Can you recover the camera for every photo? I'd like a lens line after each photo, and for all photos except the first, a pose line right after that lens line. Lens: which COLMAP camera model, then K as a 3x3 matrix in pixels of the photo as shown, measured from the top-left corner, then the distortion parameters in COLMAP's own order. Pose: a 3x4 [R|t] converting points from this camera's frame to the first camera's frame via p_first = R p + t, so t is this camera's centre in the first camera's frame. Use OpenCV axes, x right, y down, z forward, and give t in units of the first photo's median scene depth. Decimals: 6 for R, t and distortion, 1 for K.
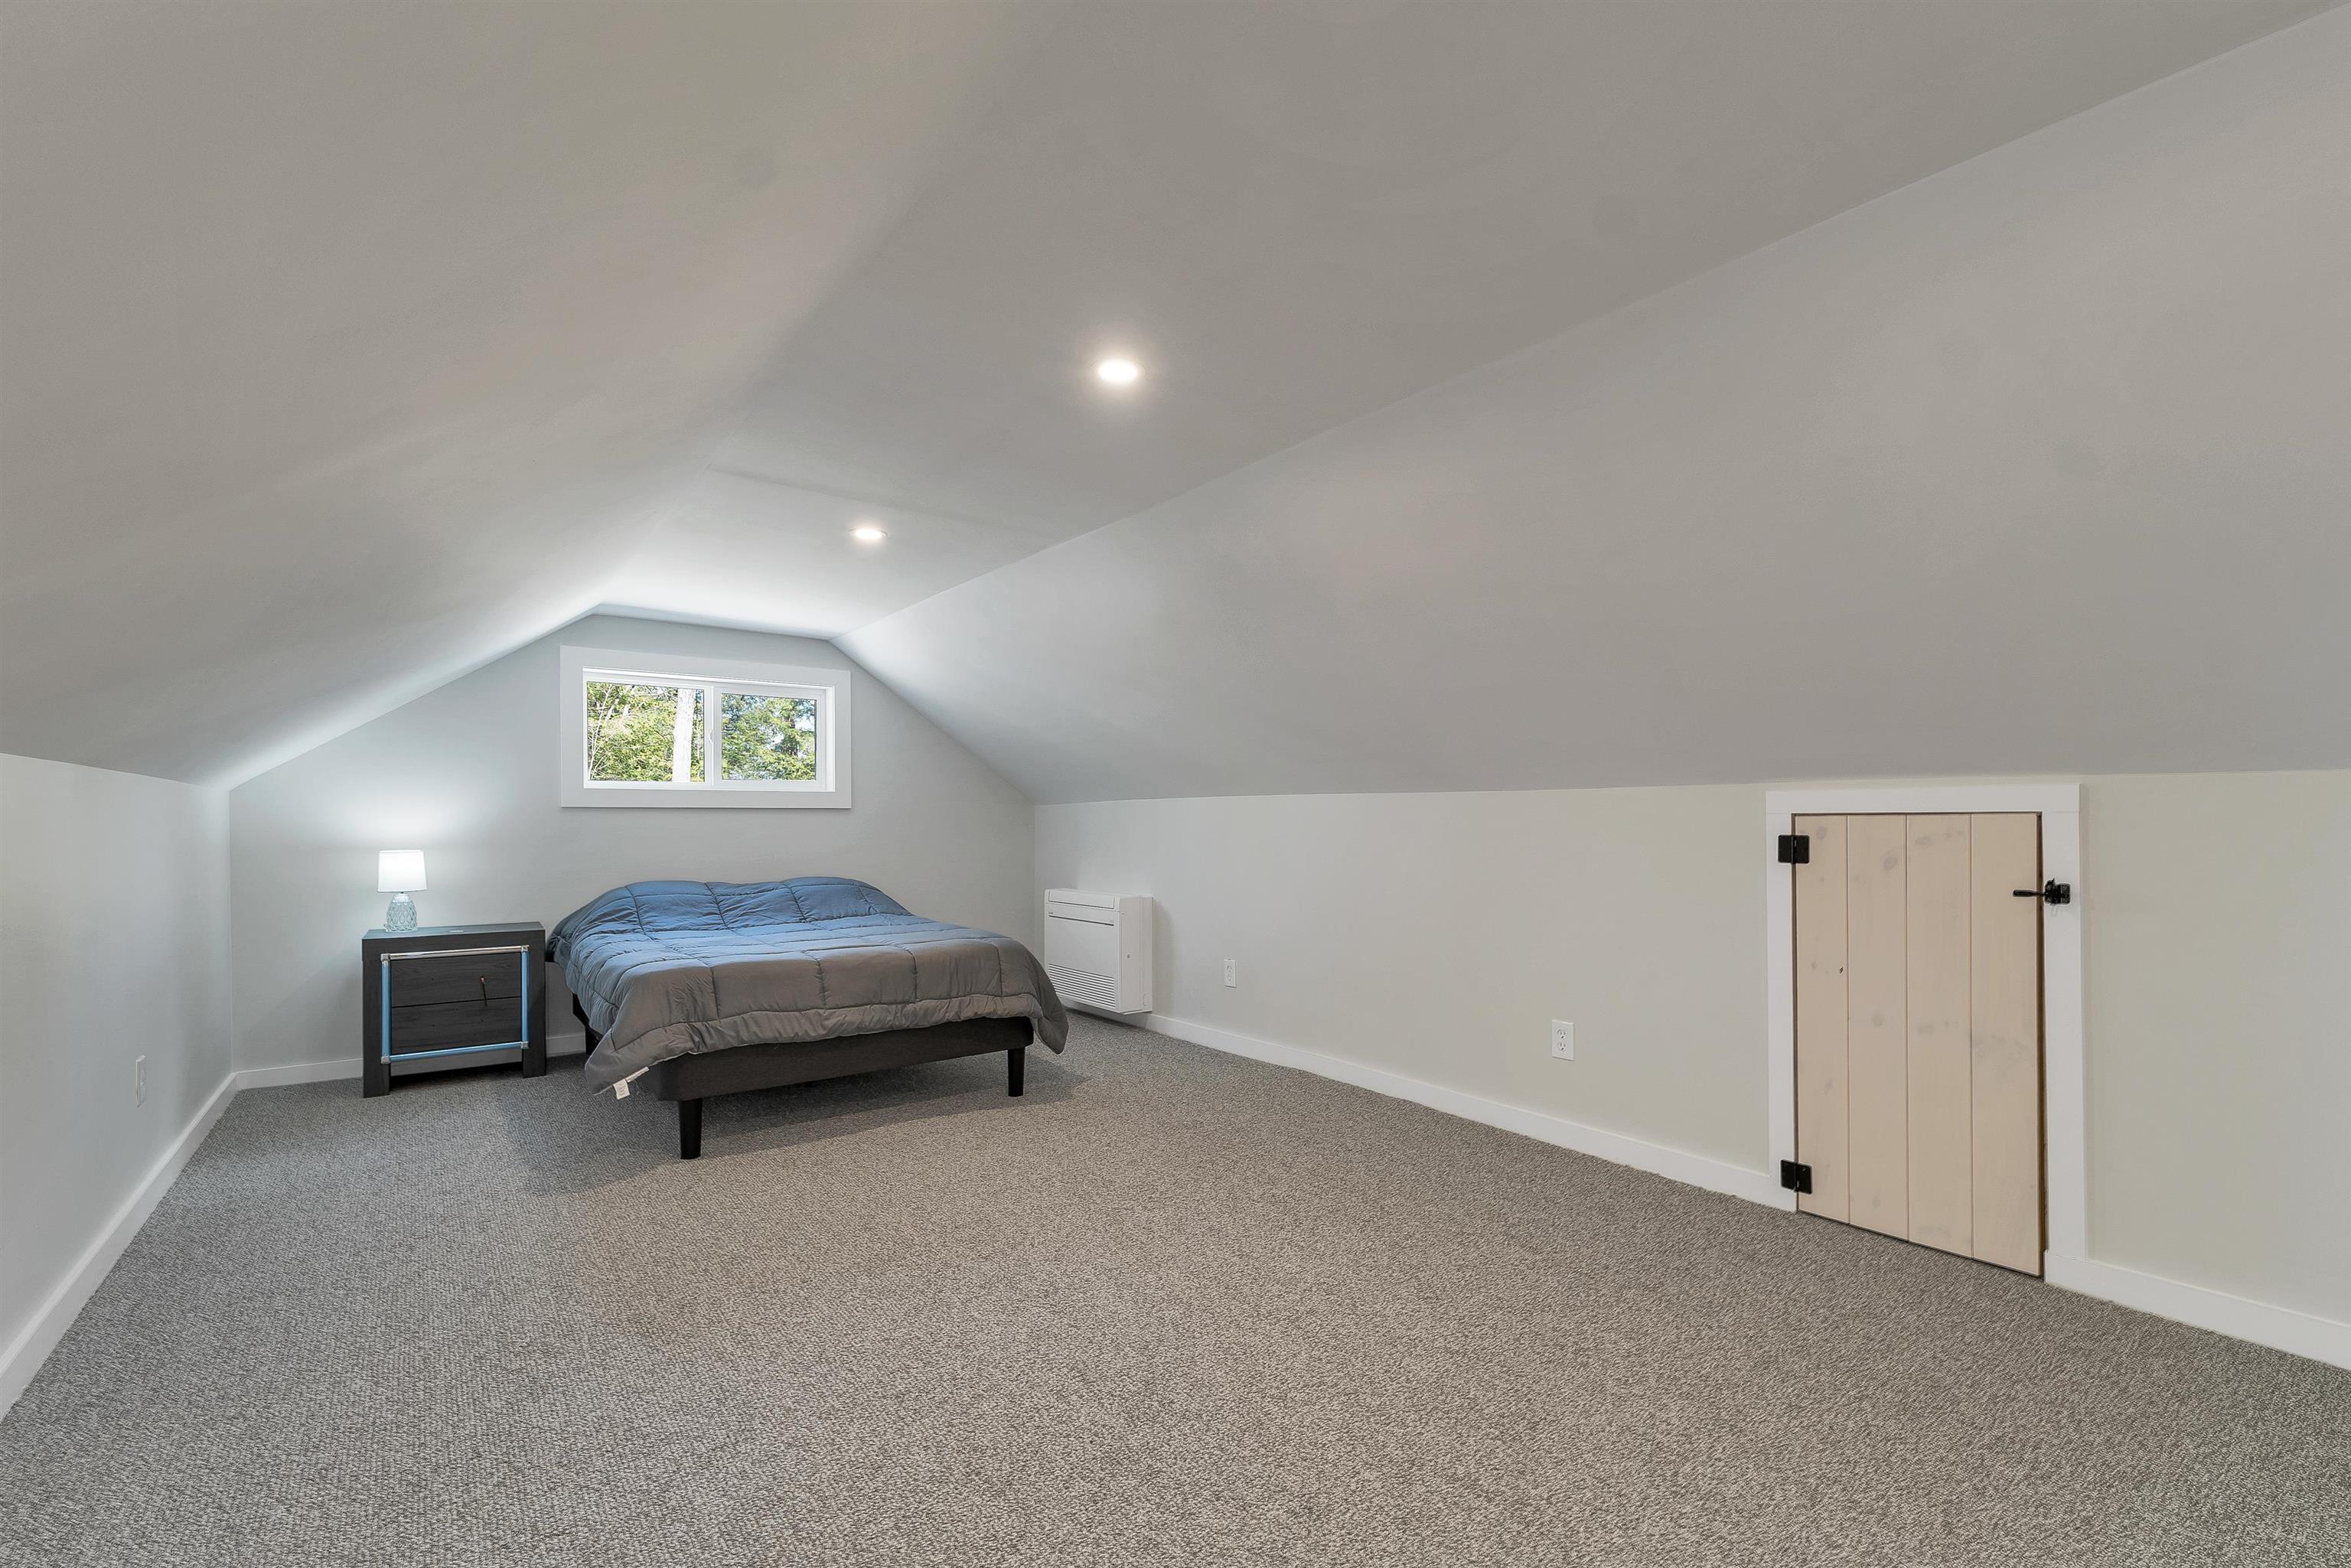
lens RADIAL K [[1006.5, 0, 1176.4], [0, 1006.5, 829.5], [0, 0, 1]] dist [-0.001499, 0.000089]
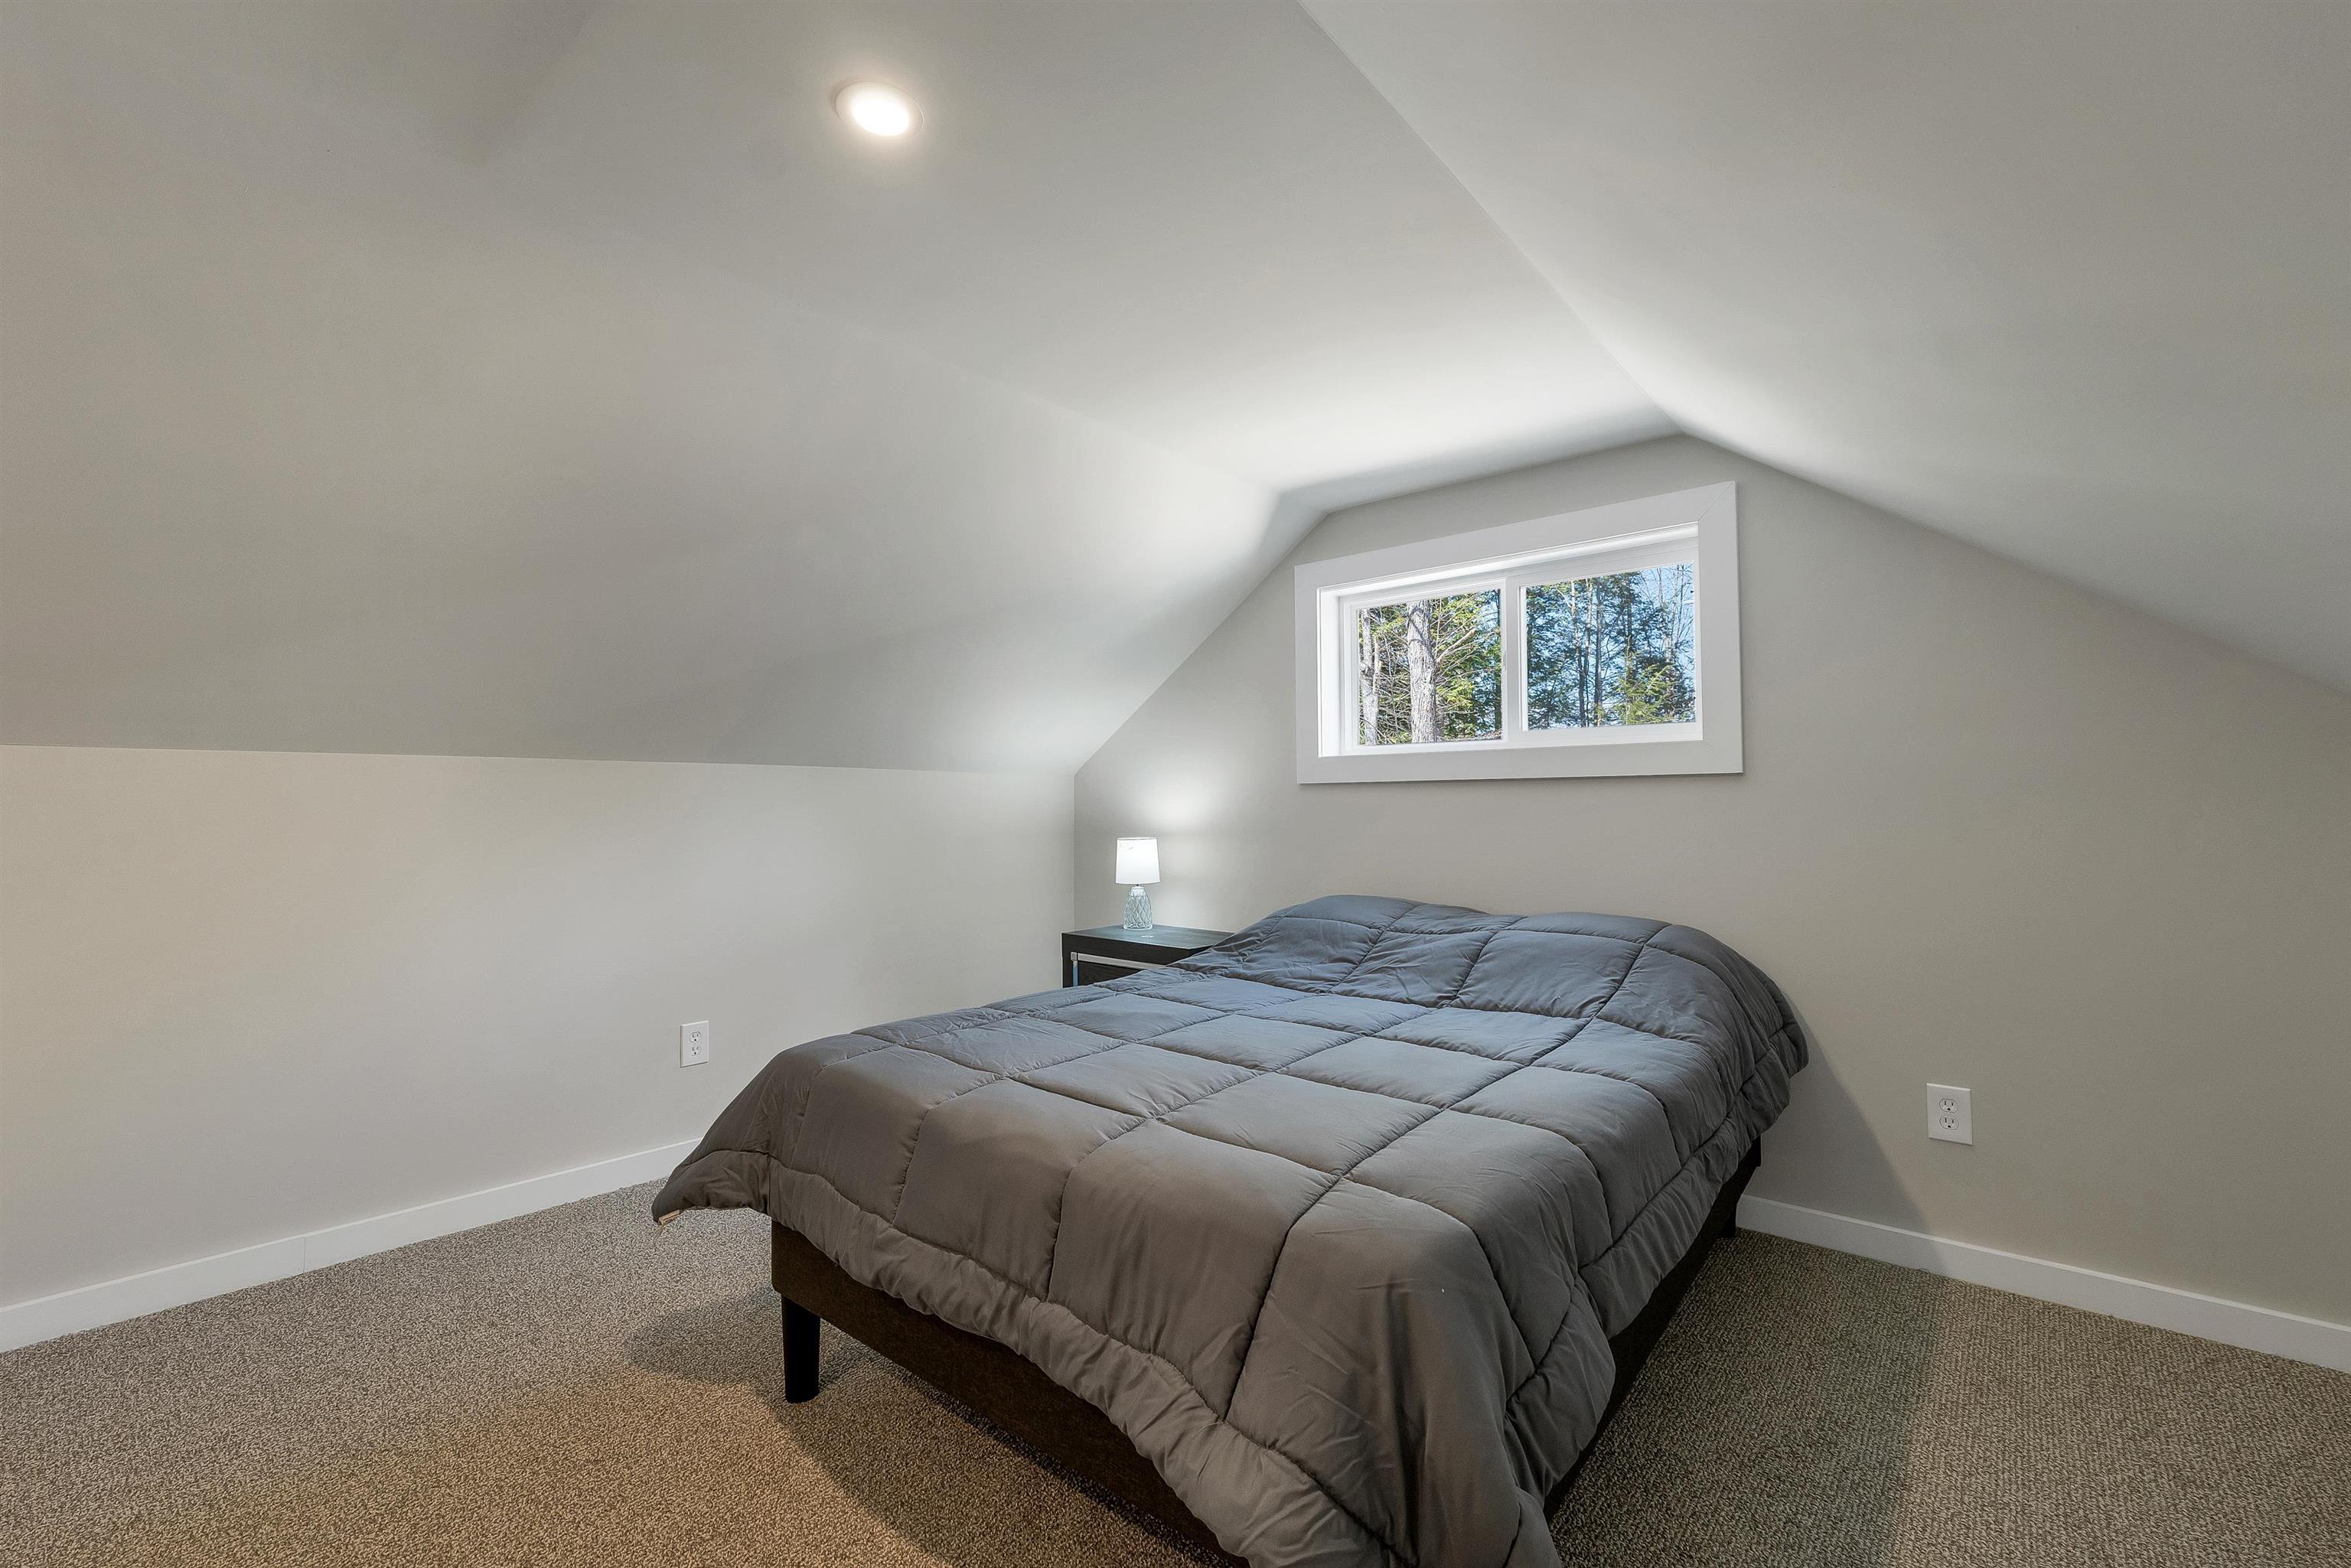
lens RADIAL K [[998.4, 0, 1168.7], [0, 998.4, 791.7], [0, 0, 1]] dist [0.001829, 0.000209]
pose [[0.211878, -0.014305, -0.977191, 0.086107], [-0.001063, 0.999889, -0.014868, -0.006537], [0.977296, 0.004189, 0.211839, 0.758465]]
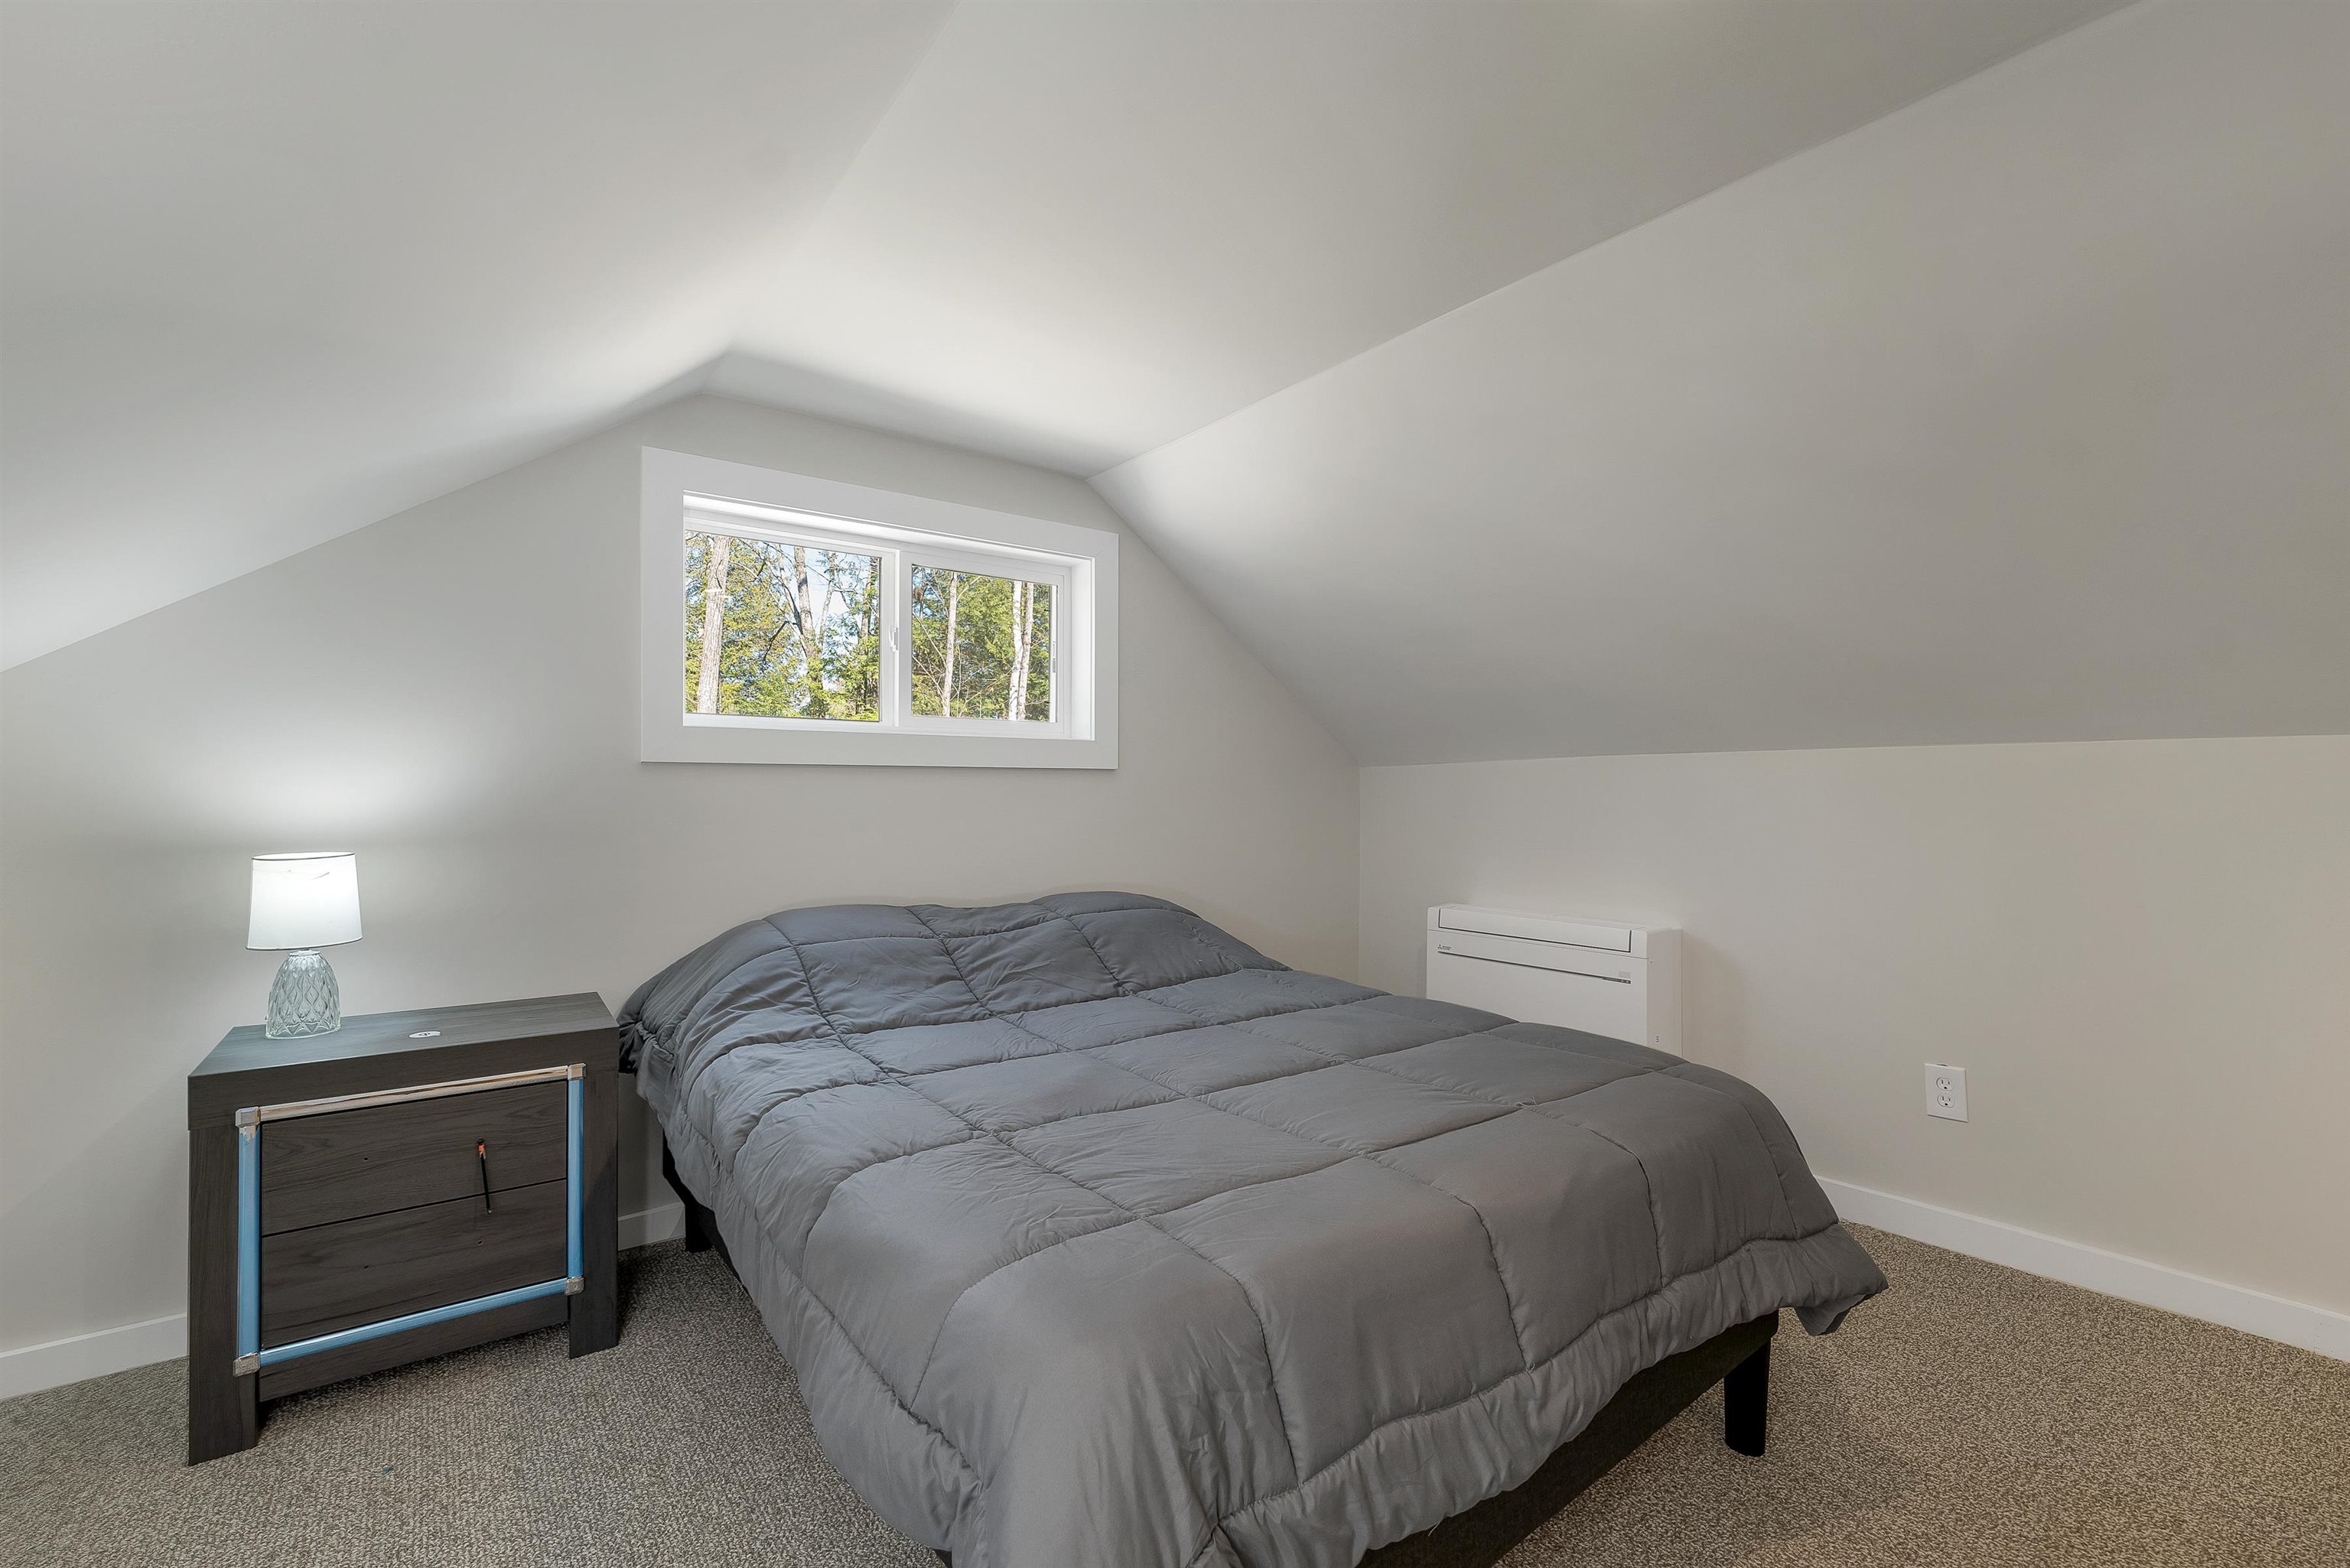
lens RADIAL K [[998.0, 0, 1168.2], [0, 998.0, 791.7], [0, 0, 1]] dist [0.001829, 0.000209]
pose [[0.999987, 0.003411, -0.003919, -0.345581], [-0.003440, 0.999966, -0.007545, -0.004666], [0.003893, 0.007559, 0.999964, 0.500951]]
